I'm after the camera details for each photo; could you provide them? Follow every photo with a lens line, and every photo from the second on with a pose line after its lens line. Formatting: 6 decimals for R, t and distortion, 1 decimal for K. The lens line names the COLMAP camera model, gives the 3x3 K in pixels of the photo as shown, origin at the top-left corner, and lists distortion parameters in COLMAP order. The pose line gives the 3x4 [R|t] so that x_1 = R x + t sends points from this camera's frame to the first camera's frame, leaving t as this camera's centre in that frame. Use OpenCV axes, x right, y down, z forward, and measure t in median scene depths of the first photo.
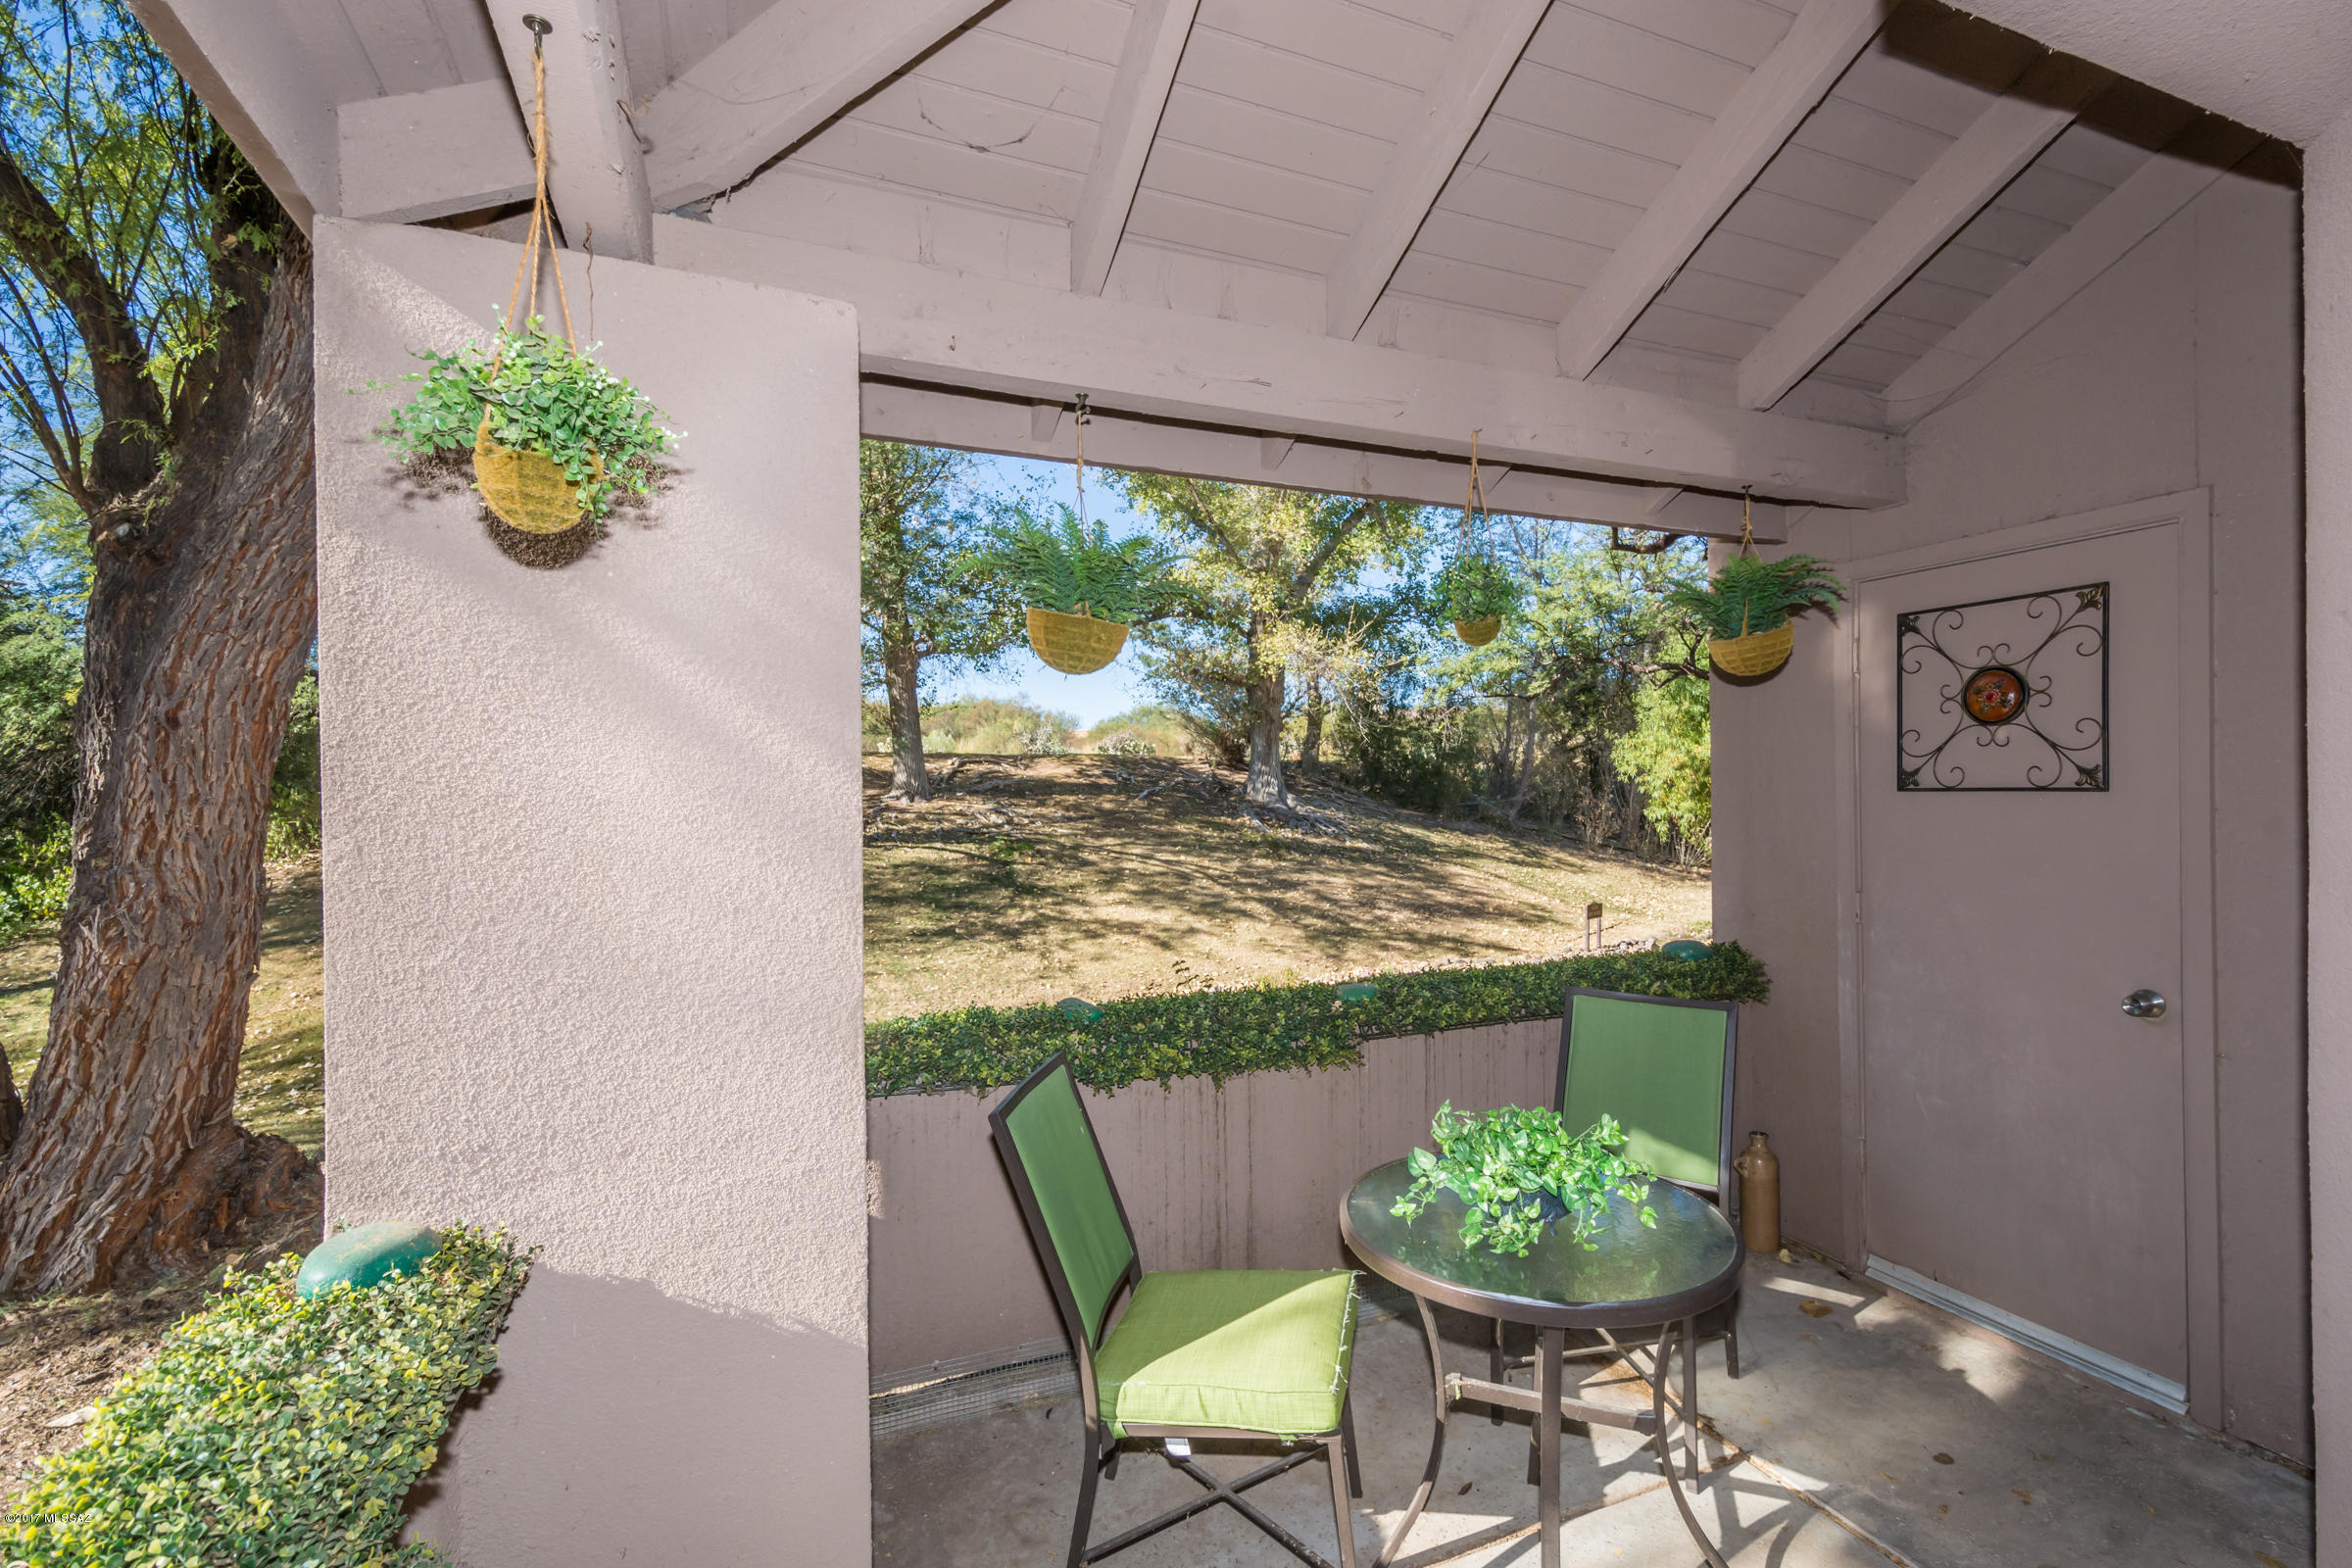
lens RADIAL K [[1051.3, 0, 1196.5], [0, 1051.3, 766.7], [0, 0, 1]] dist [0.018721, -0.008282]
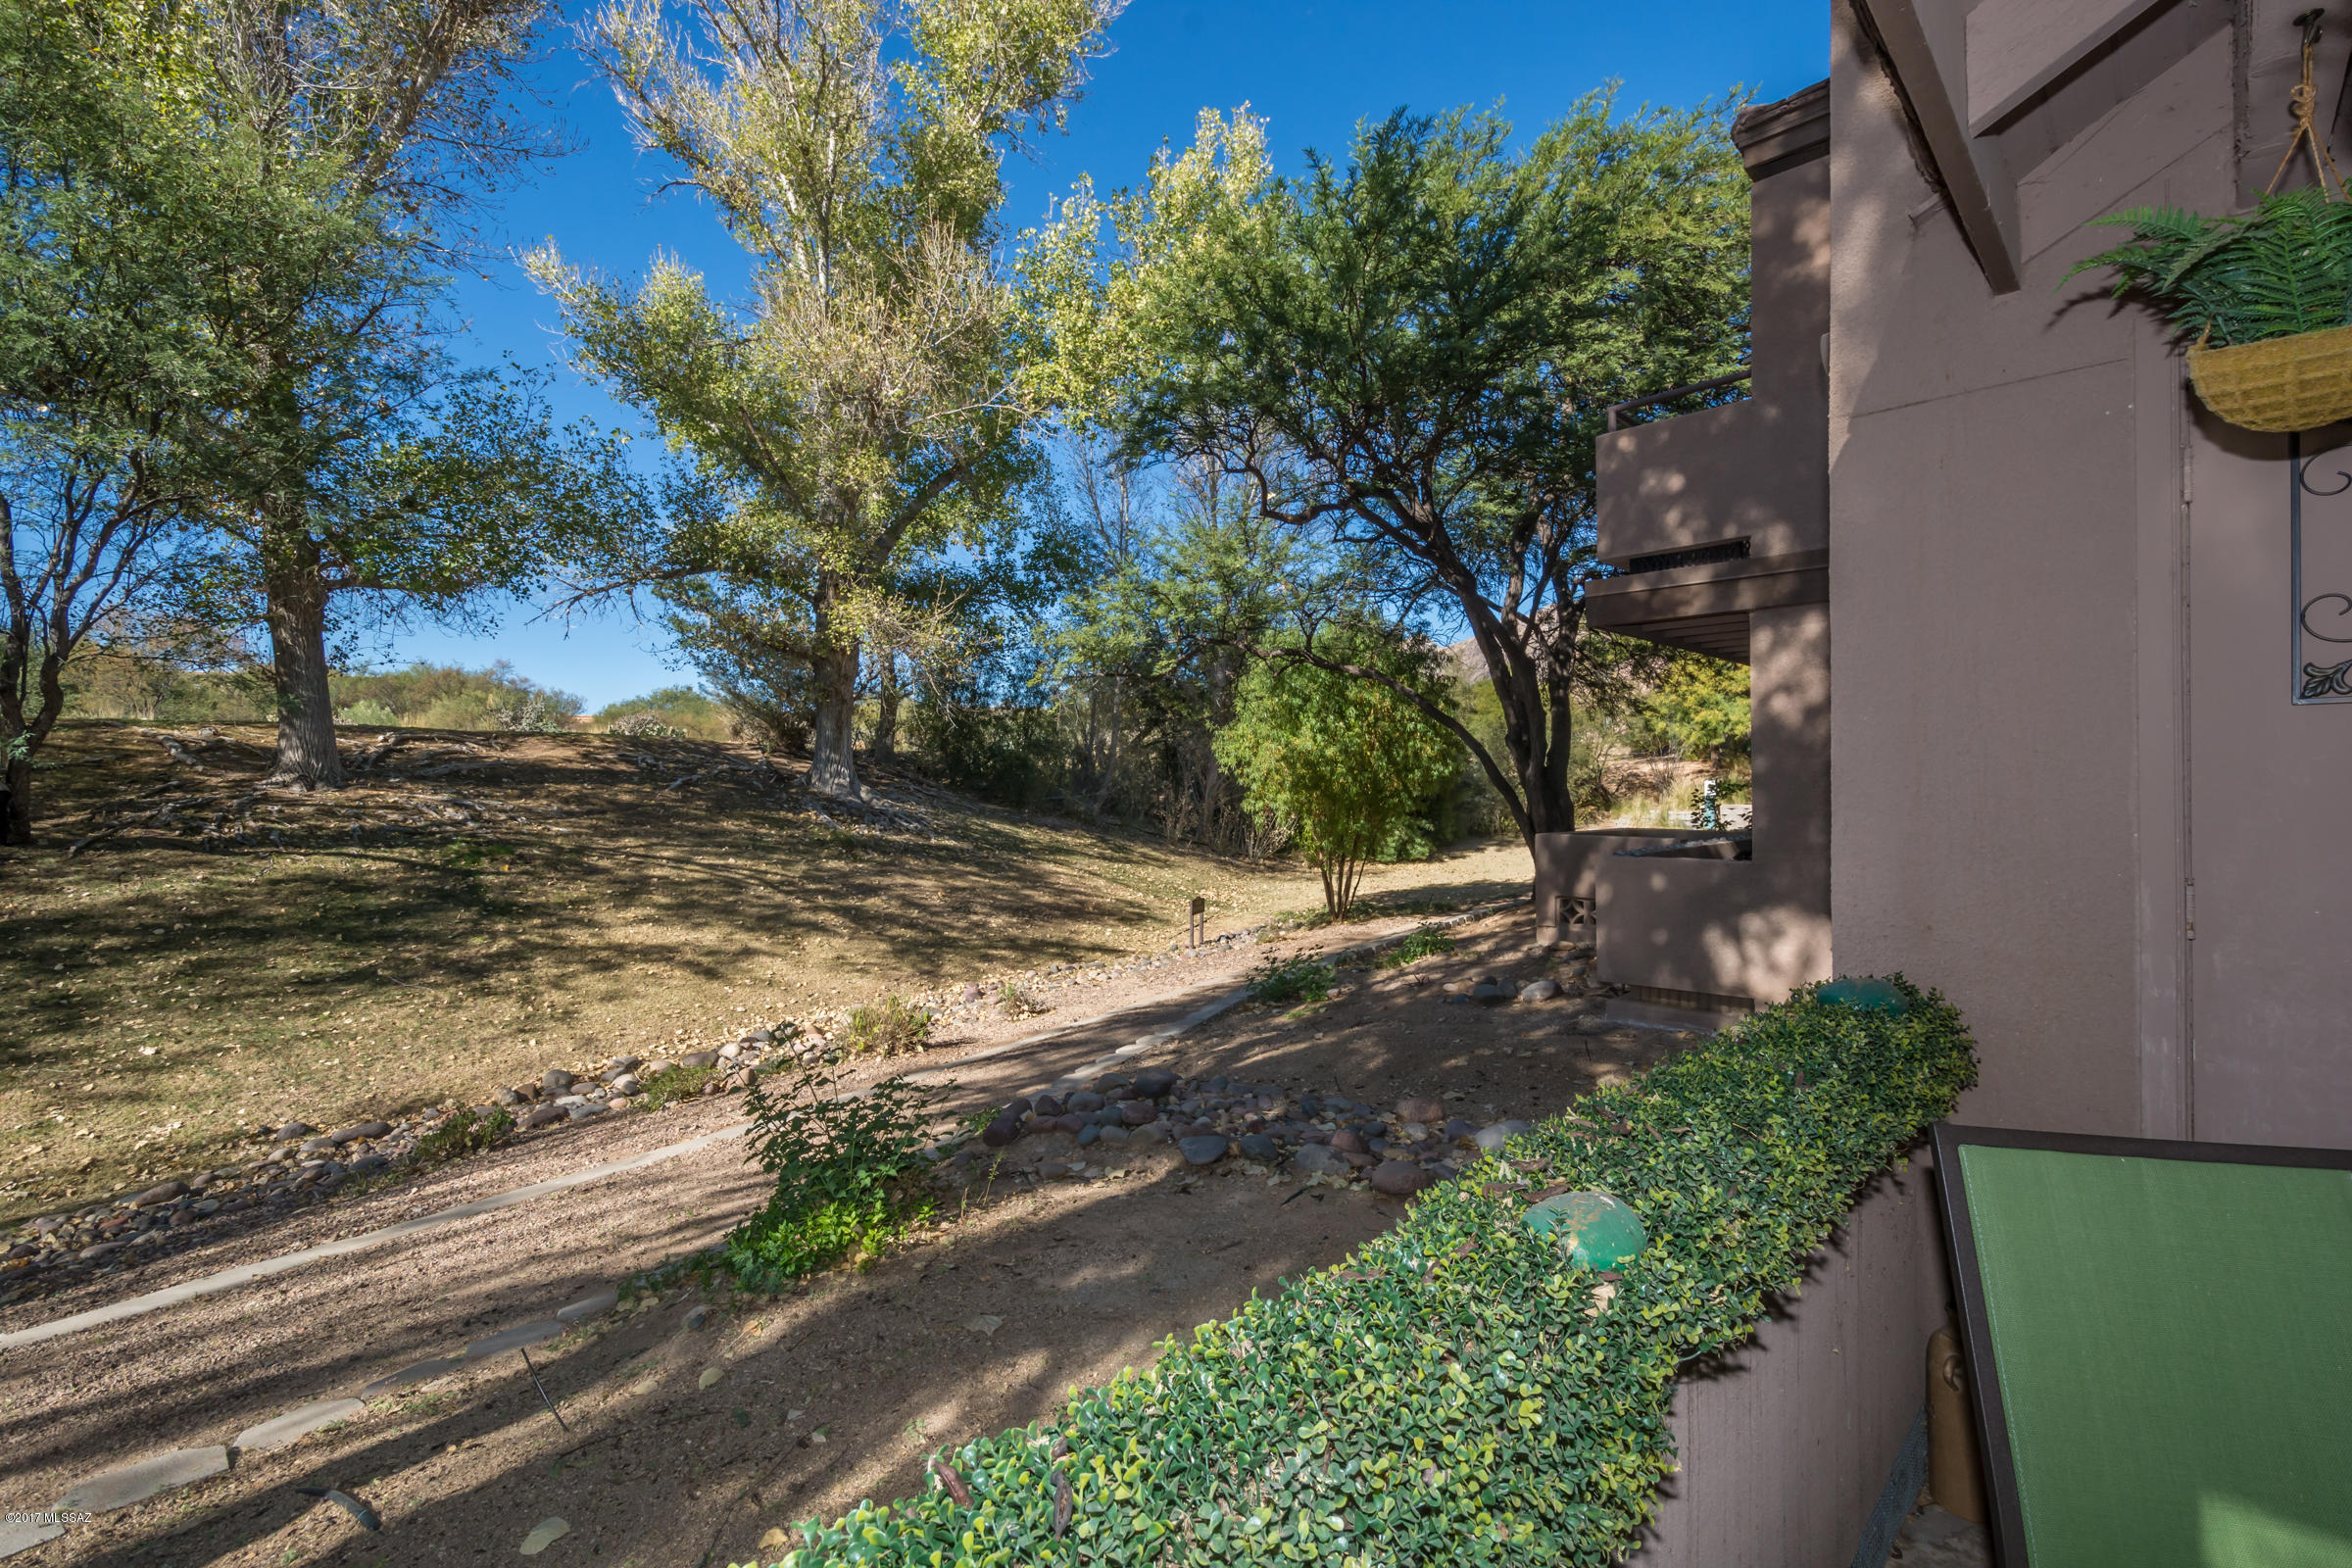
lens RADIAL K [[1051.3, 0, 1198.1], [0, 1051.3, 766.7], [0, 0, 1]] dist [0.018721, -0.008282]
pose [[0.913830, 0.015251, 0.405809, -0.014932], [-0.015541, 0.999876, -0.002579, 0.009933], [-0.405798, -0.003950, 0.913954, 0.106247]]
